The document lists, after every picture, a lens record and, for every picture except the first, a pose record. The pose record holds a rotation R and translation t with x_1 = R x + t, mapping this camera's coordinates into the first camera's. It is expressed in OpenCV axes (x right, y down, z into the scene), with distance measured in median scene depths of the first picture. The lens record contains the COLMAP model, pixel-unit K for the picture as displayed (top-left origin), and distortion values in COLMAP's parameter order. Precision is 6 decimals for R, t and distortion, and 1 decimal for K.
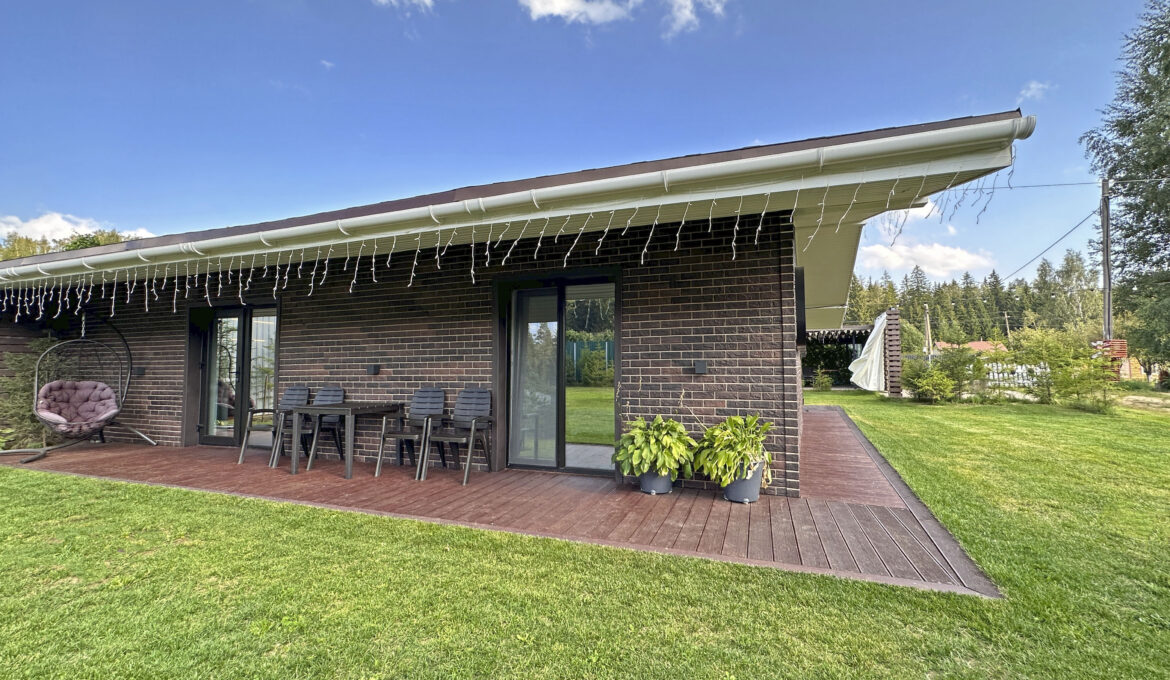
lens RADIAL K [[471.4, 0, 576.3], [0, 471.4, 338.4], [0, 0, 1]] dist [-0.000212, -0.000202]
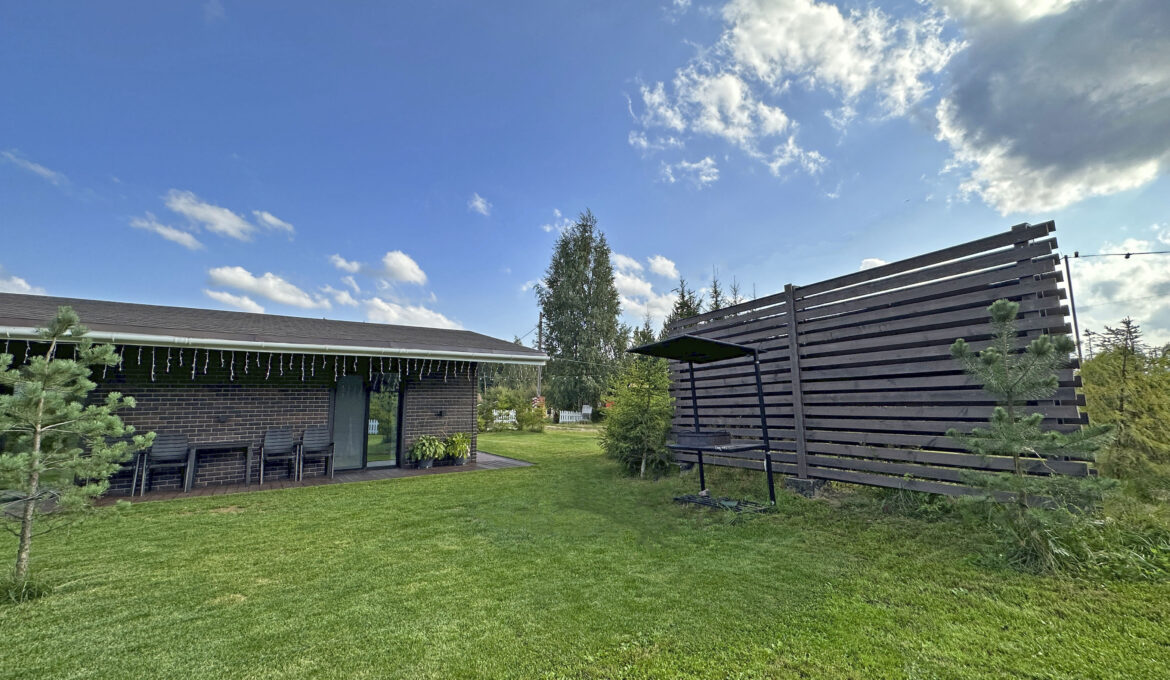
lens RADIAL K [[471.4, 0, 586.2], [0, 471.4, 339.3], [0, 0, 1]] dist [-0.000212, -0.000202]
pose [[0.570255, 0.114294, 0.813478, -0.568901], [-0.037833, 0.992877, -0.112978, -0.031876], [-0.820596, 0.033650, 0.570517, -0.423130]]
